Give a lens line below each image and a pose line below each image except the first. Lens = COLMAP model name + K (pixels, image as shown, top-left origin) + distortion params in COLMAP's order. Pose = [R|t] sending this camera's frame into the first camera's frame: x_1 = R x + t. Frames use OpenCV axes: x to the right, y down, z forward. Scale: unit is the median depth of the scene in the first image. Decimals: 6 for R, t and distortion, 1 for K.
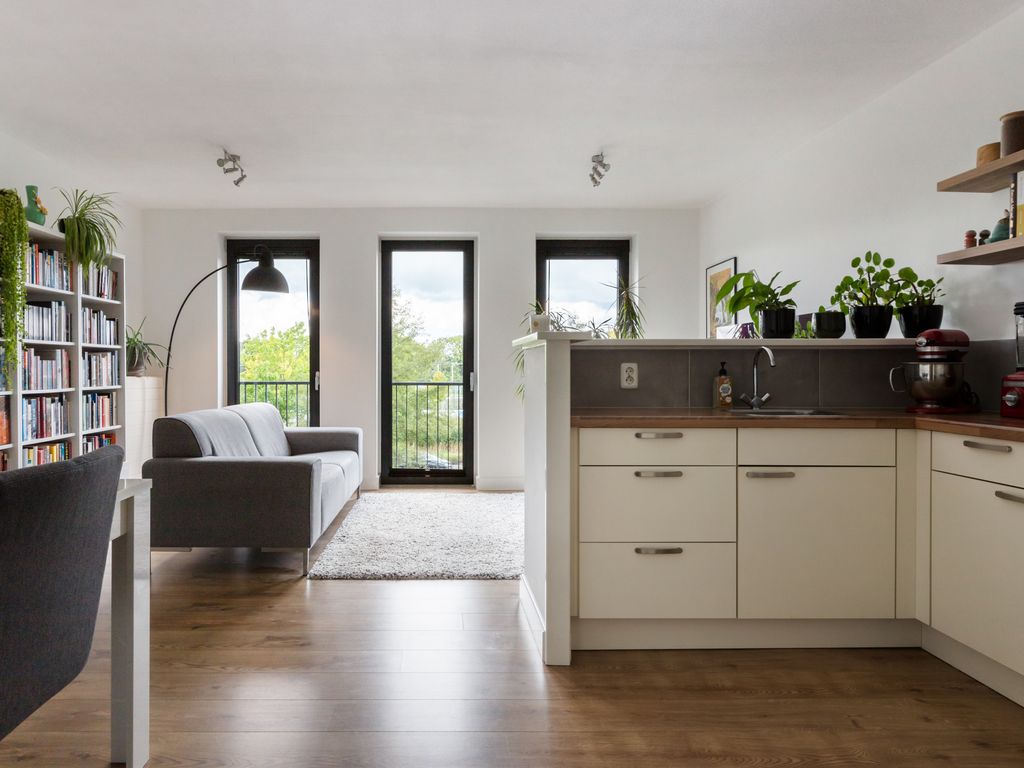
lens RADIAL K [[608.5, 0, 476.9], [0, 608.5, 386.7], [0, 0, 1]] dist [0.001742, -0.003386]
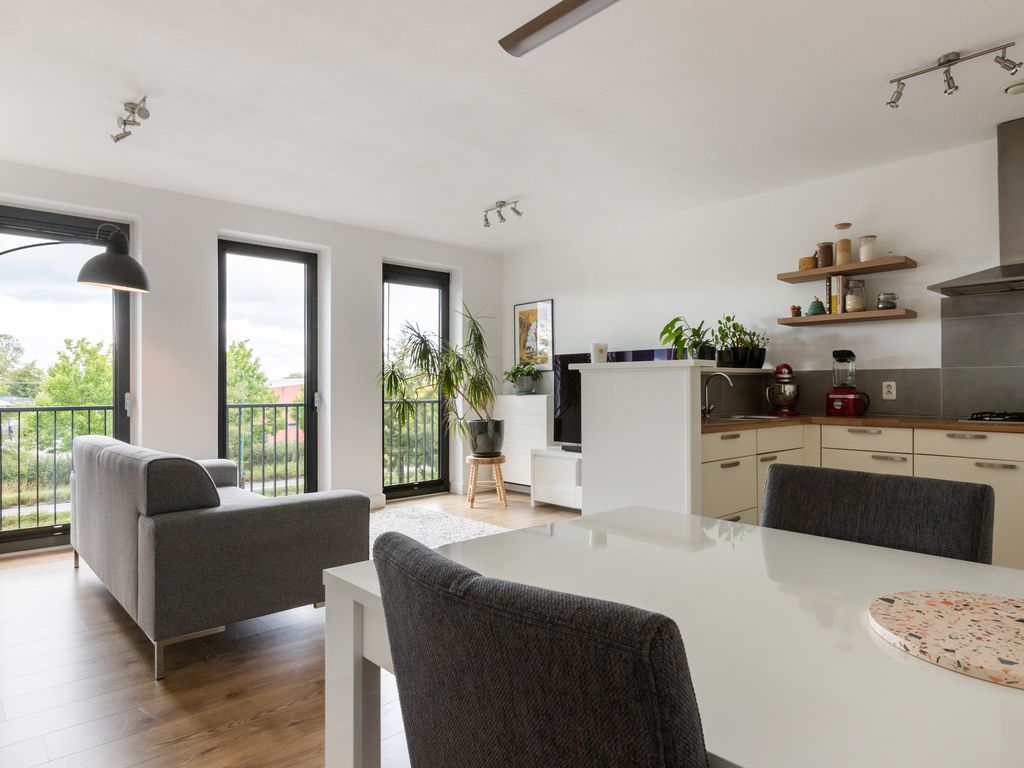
lens RADIAL K [[608.5, 0, 476.9], [0, 608.5, 386.7], [0, 0, 1]] dist [0.001742, -0.003386]
pose [[0.779235, 0.000496, 0.626732, -0.577941], [0.020060, 0.999468, -0.025733, -0.004731], [-0.626411, 0.032624, 0.778810, 0.155644]]
